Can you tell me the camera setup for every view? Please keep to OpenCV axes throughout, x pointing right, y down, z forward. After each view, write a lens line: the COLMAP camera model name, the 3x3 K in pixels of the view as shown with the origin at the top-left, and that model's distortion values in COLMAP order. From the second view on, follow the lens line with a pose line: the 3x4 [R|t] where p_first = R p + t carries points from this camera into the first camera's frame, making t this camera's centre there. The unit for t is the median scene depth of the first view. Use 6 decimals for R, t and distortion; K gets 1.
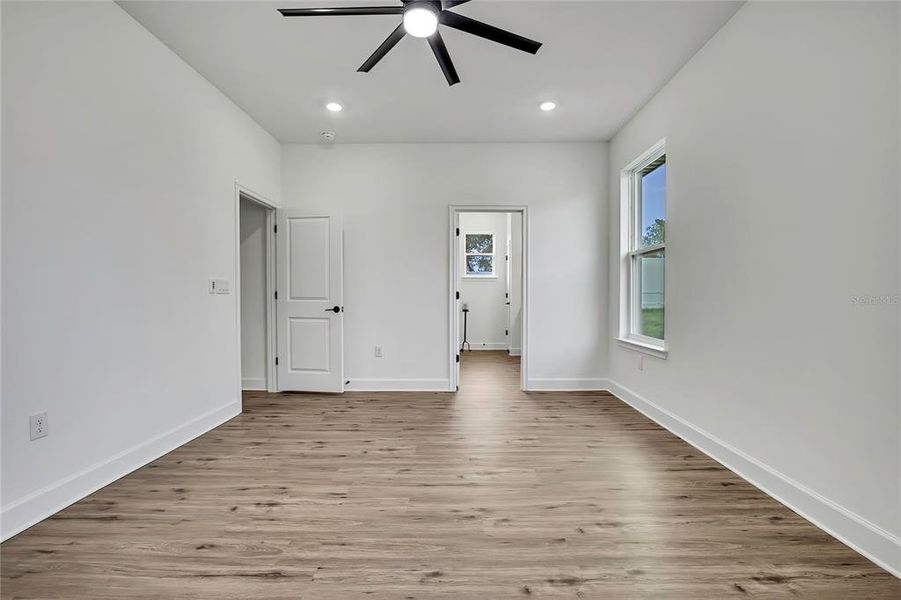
lens RADIAL K [[385.8, 0, 458.1], [0, 385.8, 306.1], [0, 0, 1]] dist [-0.016382, 0.000253]
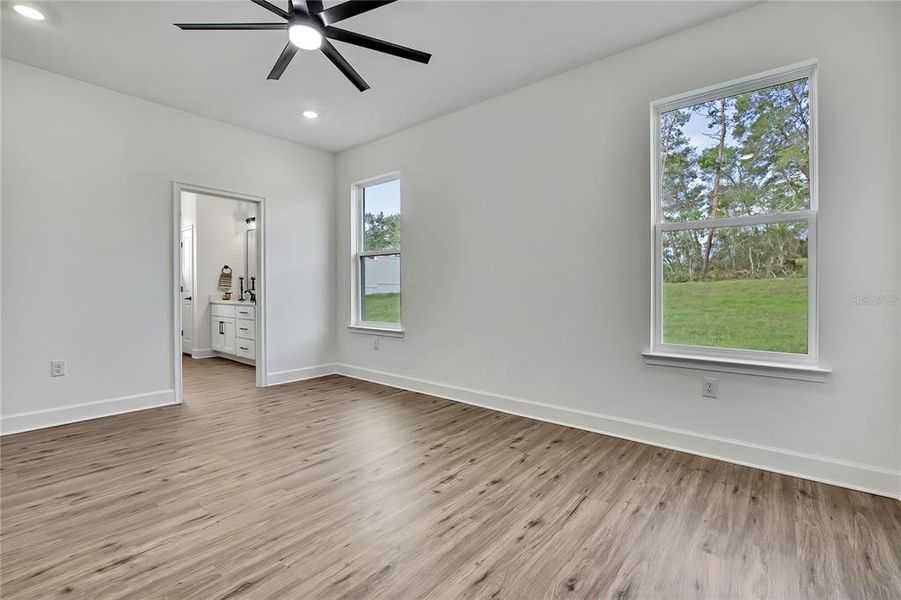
lens RADIAL K [[400.6, 0, 447.0], [0, 400.6, 297.5], [0, 0, 1]] dist [-0.012544, 0.000911]
pose [[0.639966, -0.011887, 0.768311, -0.601829], [0.016821, 0.999857, 0.001459, -0.001933], [-0.768219, 0.011990, 0.640075, -0.014073]]
